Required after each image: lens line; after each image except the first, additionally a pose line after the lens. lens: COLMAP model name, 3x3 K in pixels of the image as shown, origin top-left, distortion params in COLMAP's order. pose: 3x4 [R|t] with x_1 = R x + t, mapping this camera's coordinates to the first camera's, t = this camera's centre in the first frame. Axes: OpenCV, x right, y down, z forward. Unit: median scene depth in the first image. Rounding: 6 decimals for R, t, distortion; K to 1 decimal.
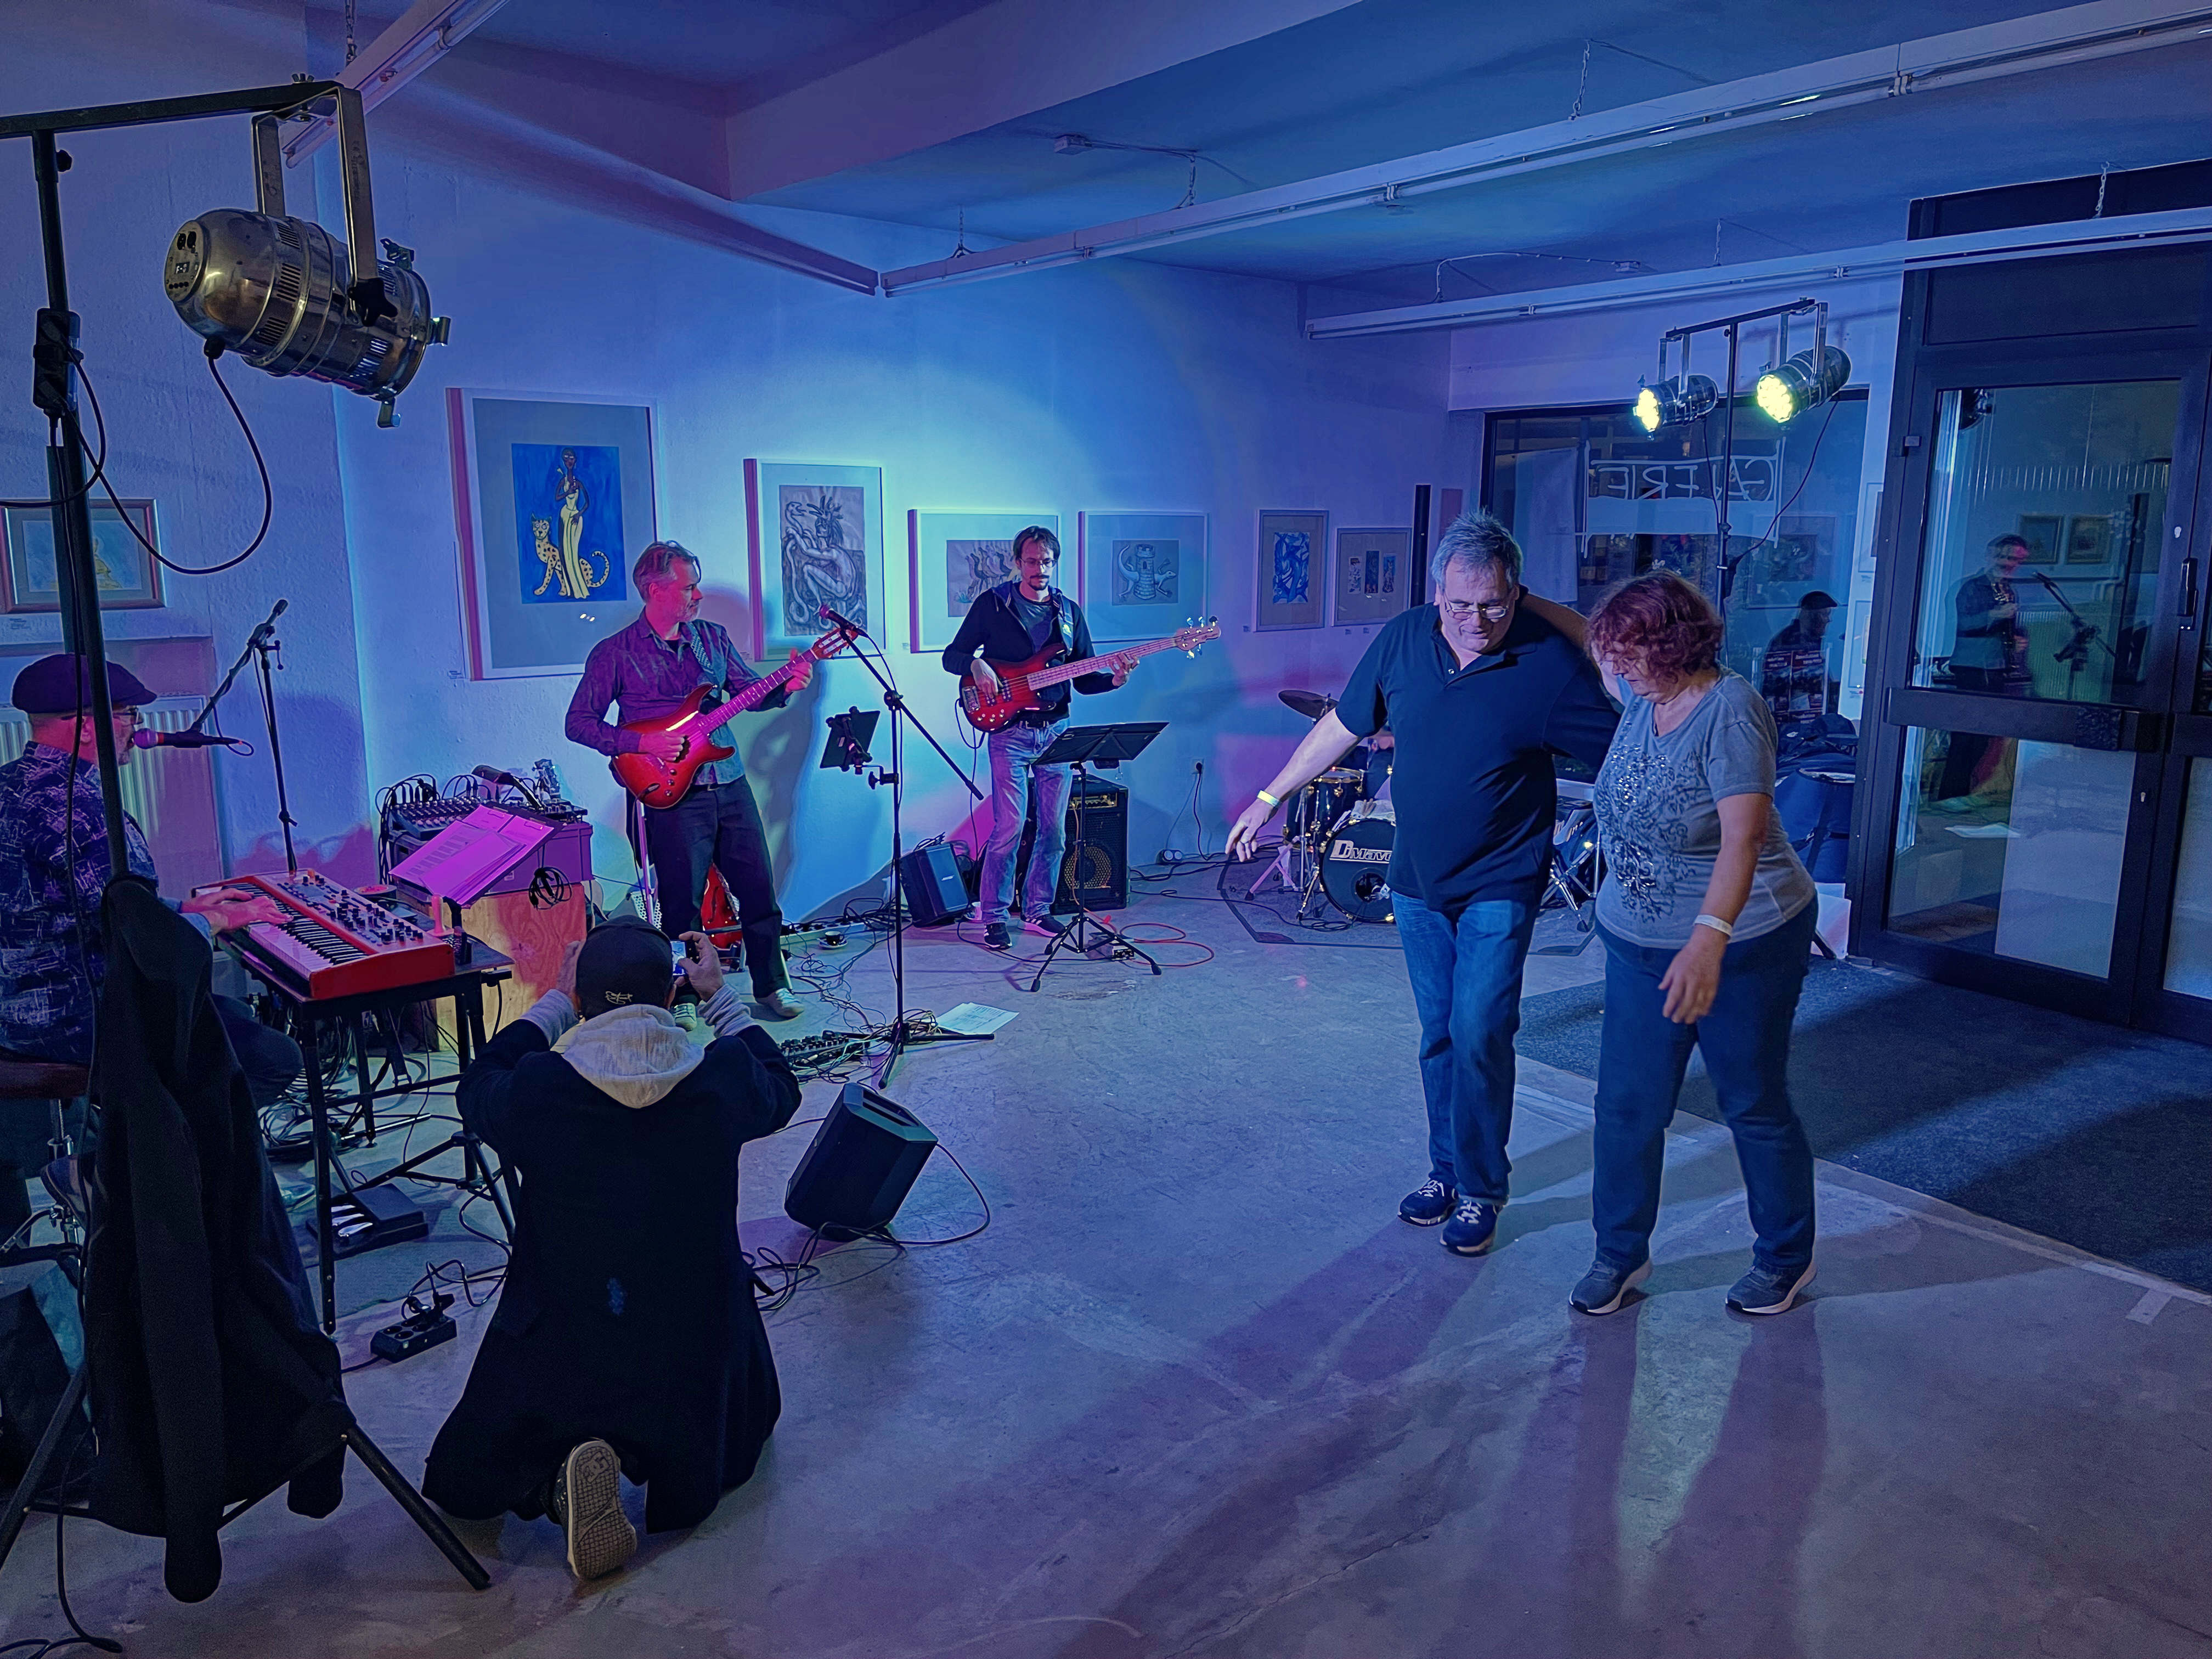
lens RADIAL K [[1661.3, 0, 1138.3], [0, 1661.3, 837.4], [0, 0, 1]] dist [0.084149, -0.109001]
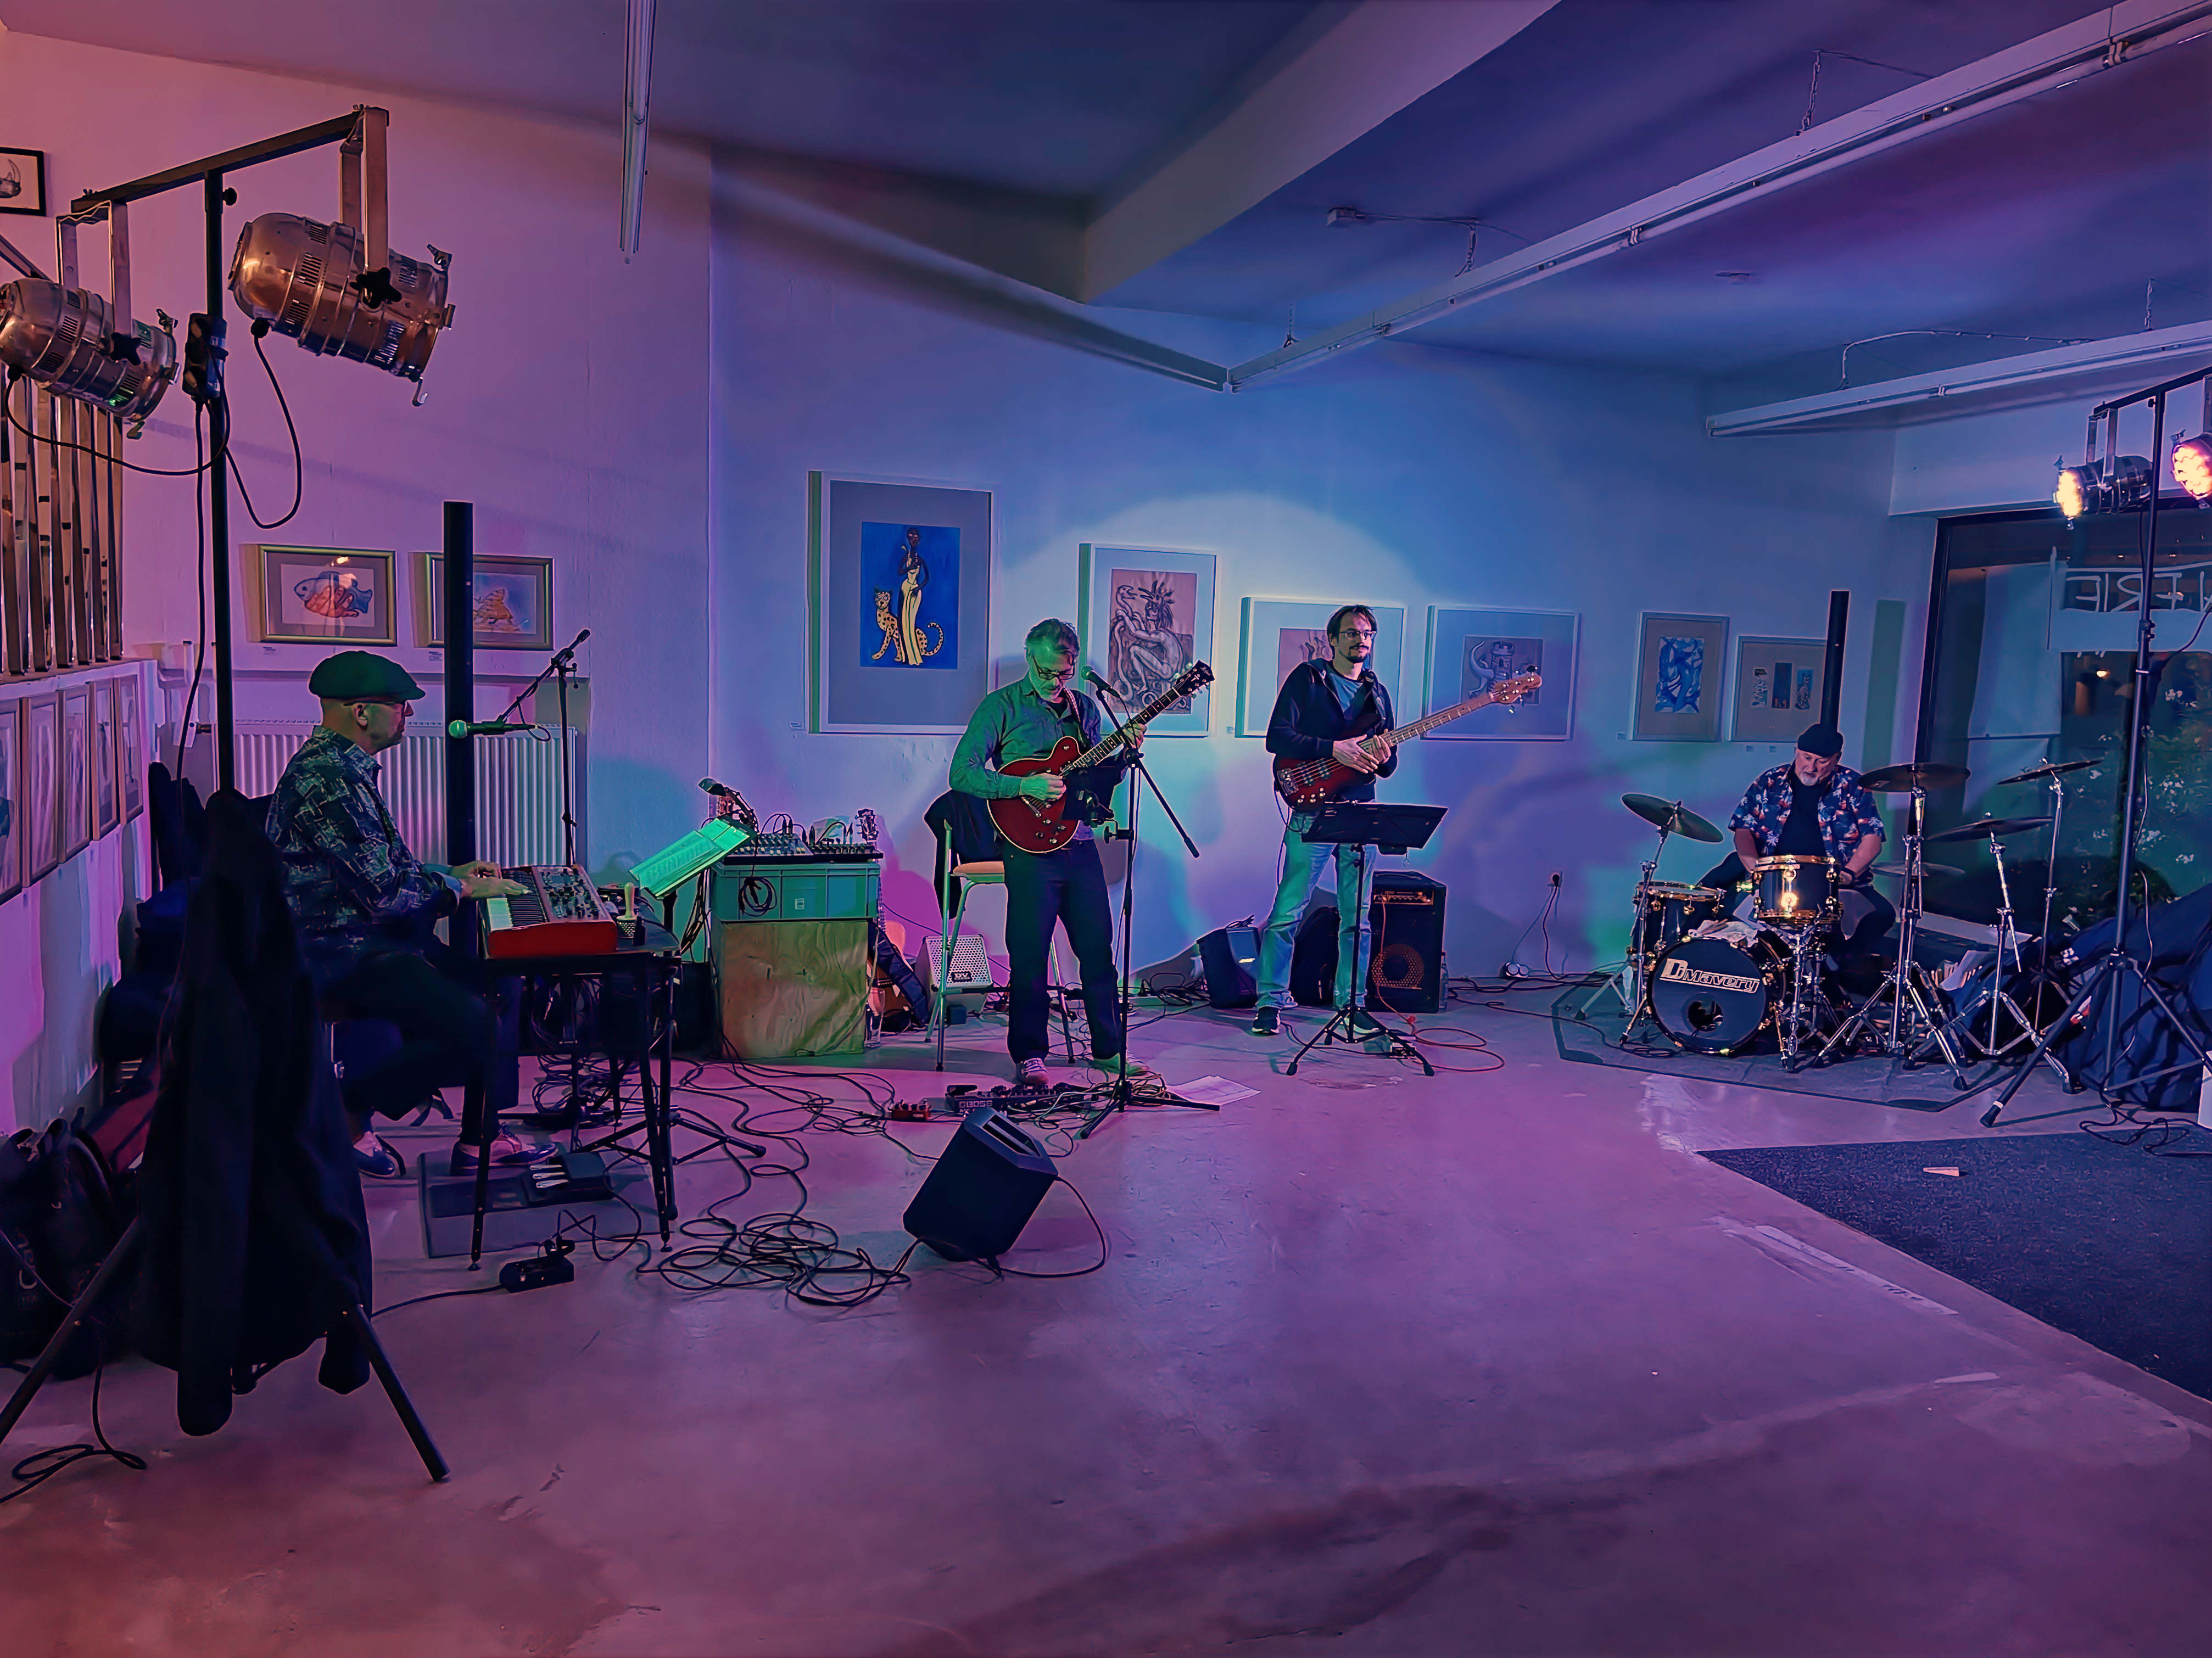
lens RADIAL K [[1658.0, 0, 1121.5], [0, 1658.0, 838.5], [0, 0, 1]] dist [0.068444, -0.085759]
pose [[0.943165, 0.063031, -0.326292, 0.145512], [-0.091120, 0.993269, -0.071515, 0.032235], [0.319588, 0.097182, 0.942560, 0.039294]]
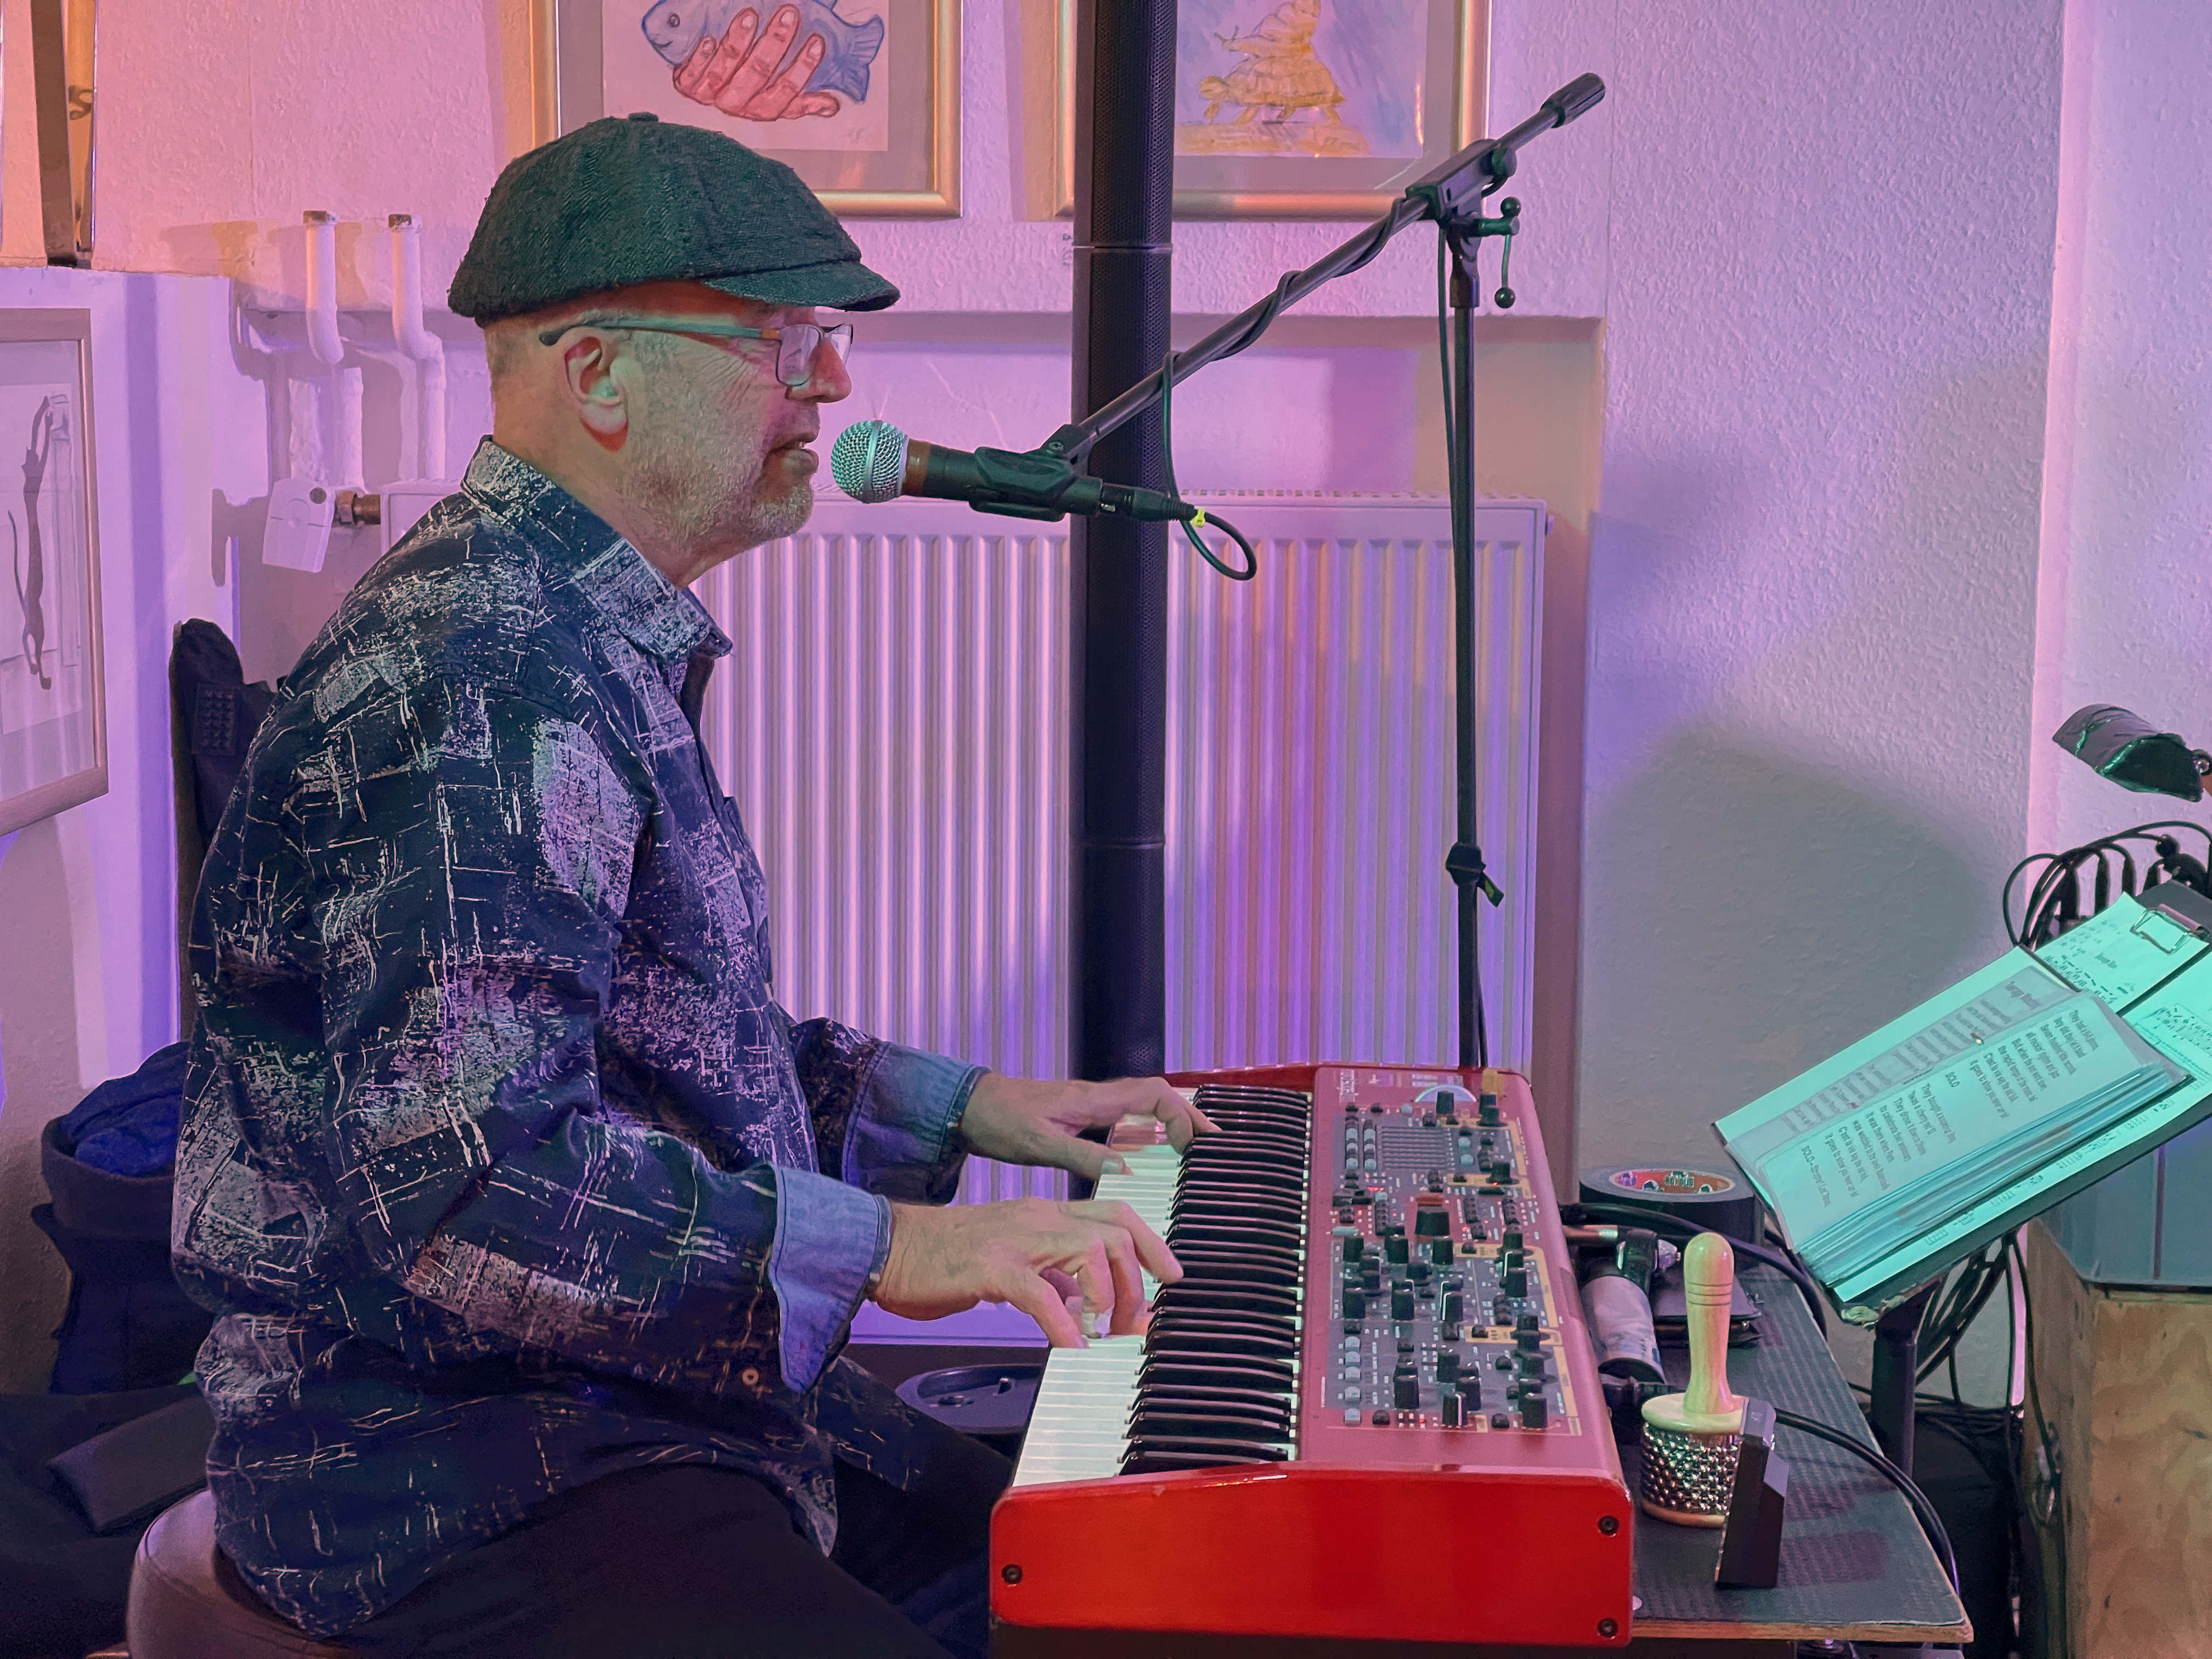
lens RADIAL K [[4105.5, 0, 1071.3], [0, 4105.5, 828.3], [0, 0, 1]] dist [0.202947, -0.086857]
pose [[0.707216, 0.087471, -0.701565, -0.062759], [-0.141688, 0.989721, -0.019432, 0.002413], [0.692654, 0.113146, 0.712340, 0.330913]]
